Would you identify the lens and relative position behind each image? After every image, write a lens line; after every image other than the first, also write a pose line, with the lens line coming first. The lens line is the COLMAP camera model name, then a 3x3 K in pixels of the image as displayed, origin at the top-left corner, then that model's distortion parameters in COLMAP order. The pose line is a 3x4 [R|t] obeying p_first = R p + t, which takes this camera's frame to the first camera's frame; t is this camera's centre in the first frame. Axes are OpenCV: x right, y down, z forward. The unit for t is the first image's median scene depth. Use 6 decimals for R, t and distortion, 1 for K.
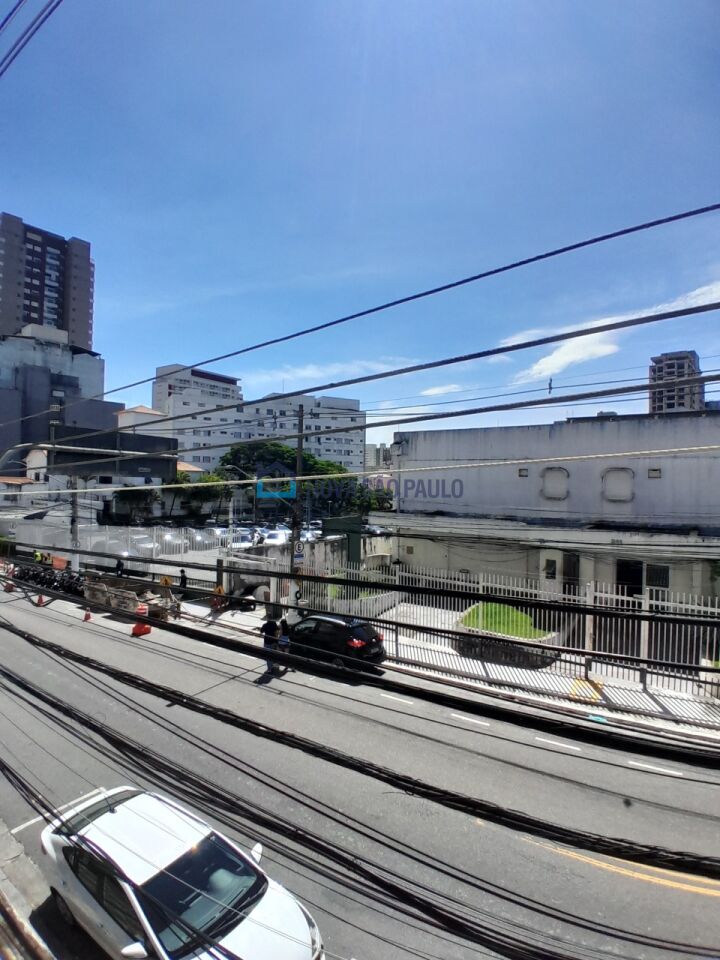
lens RADIAL K [[481.0, 0, 346.6], [0, 481.0, 475.7], [0, 0, 1]] dist [0.002216, -0.044007]
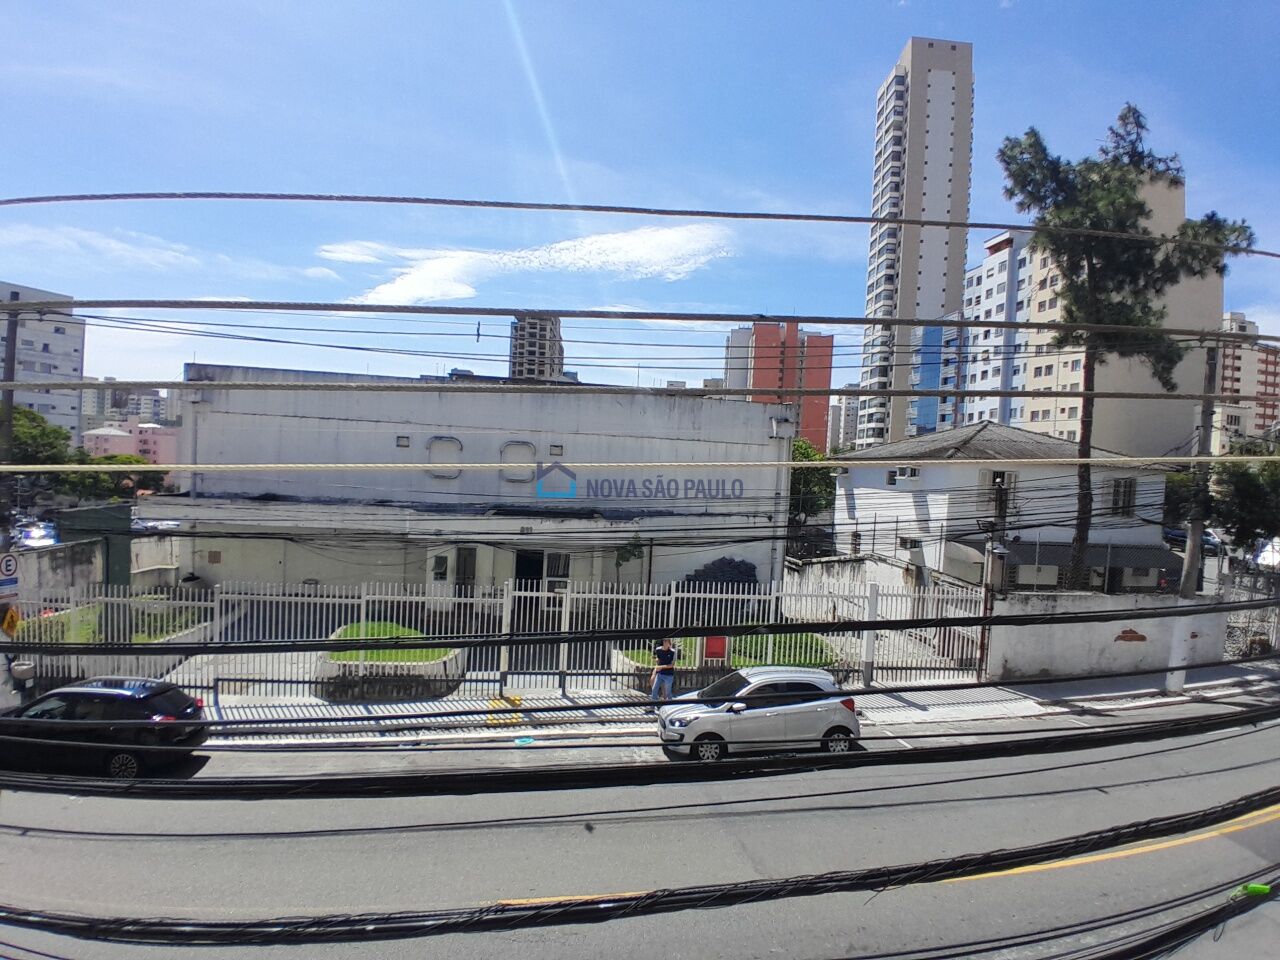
lens RADIAL K [[641.3, 0, 636.8], [0, 641.3, 487.6], [0, 0, 1]] dist [0.002216, -0.044007]
pose [[0.711769, -0.001299, 0.702412, -0.089032], [-0.046460, 0.997721, 0.048925, -0.000492], [-0.700875, -0.067457, 0.710087, 0.059776]]
